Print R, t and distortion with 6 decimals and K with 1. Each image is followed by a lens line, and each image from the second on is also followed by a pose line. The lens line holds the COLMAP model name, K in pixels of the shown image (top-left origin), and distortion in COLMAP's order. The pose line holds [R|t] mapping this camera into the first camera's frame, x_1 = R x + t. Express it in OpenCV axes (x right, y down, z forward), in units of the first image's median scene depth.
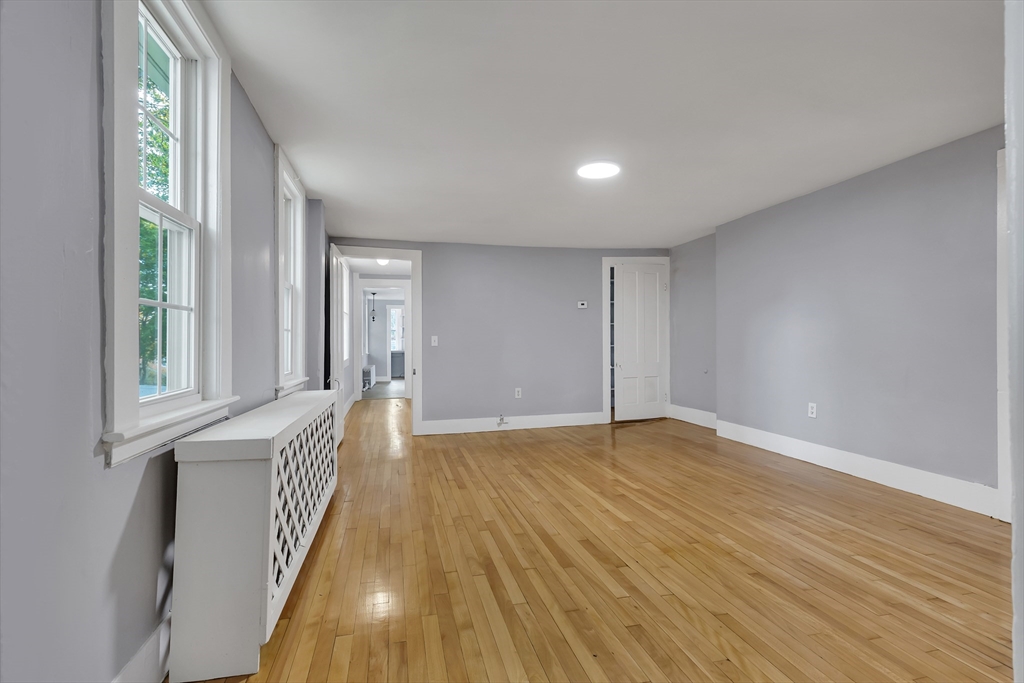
lens RADIAL K [[469.1, 0, 498.4], [0, 469.1, 337.8], [0, 0, 1]] dist [0.008993, -0.002375]
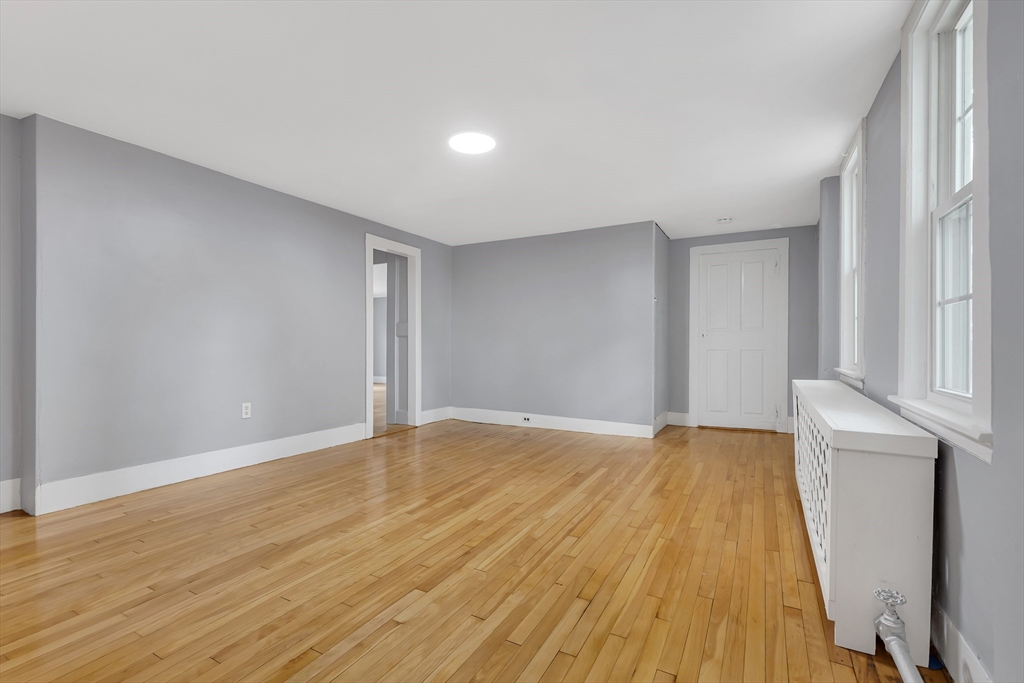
lens RADIAL K [[469.1, 0, 501.5], [0, 469.1, 342.7], [0, 0, 1]] dist [0.008993, -0.002375]
pose [[-0.745510, 0.001280, 0.666494, -0.460767], [-0.005774, 0.999948, -0.008379, 0.027529], [-0.666470, -0.010095, -0.745464, 1.755445]]
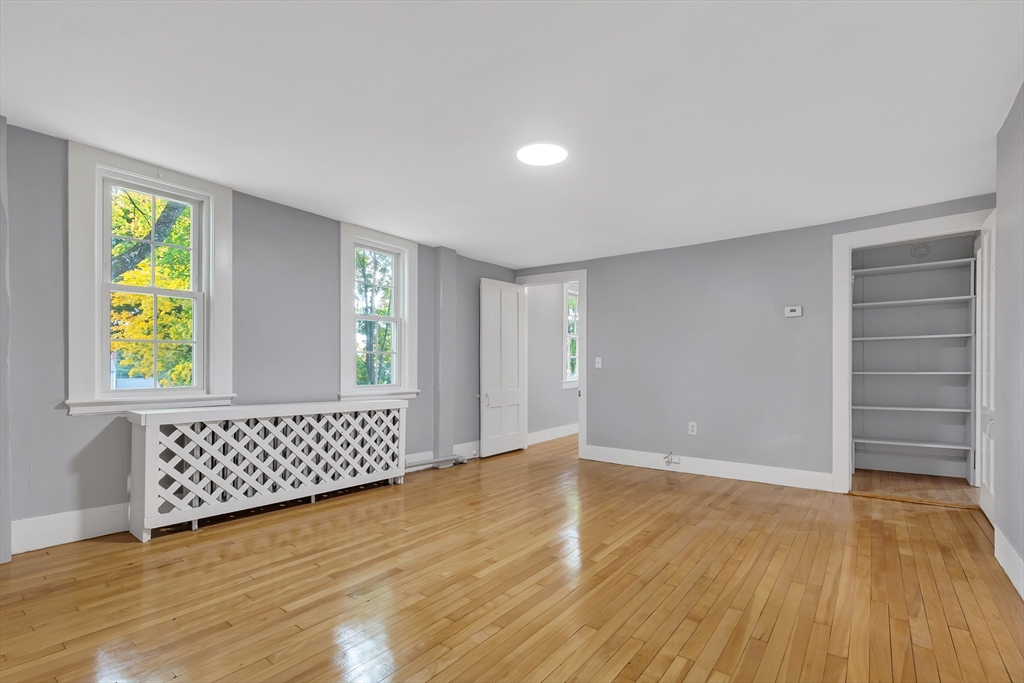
lens RADIAL K [[469.1, 0, 503.7], [0, 469.1, 361.5], [0, 0, 1]] dist [0.008993, -0.002375]
pose [[0.631048, 0.006517, -0.775717, 0.871486], [-0.002082, 0.999975, 0.006708, -0.002620], [0.775741, -0.002618, 0.631046, 0.458594]]
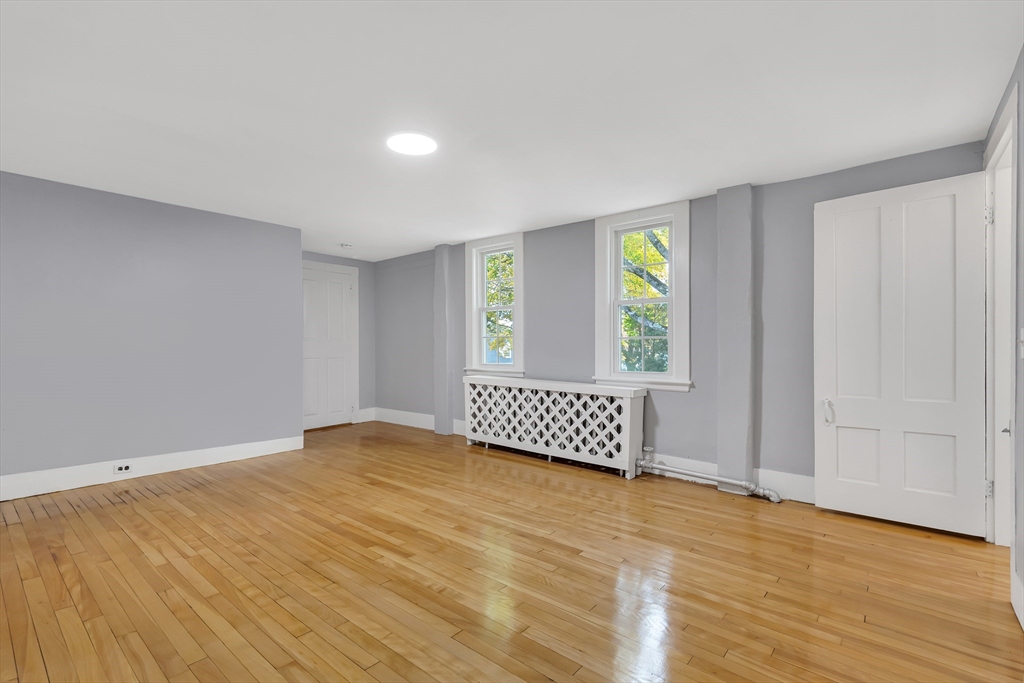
lens RADIAL K [[469.1, 0, 520.1], [0, 469.1, 355.3], [0, 0, 1]] dist [0.008993, -0.002375]
pose [[-0.788325, 0.010829, -0.615164, 0.627458], [0.007951, 0.999941, 0.007414, 0.016982], [0.615208, 0.000953, -0.788365, 1.916417]]
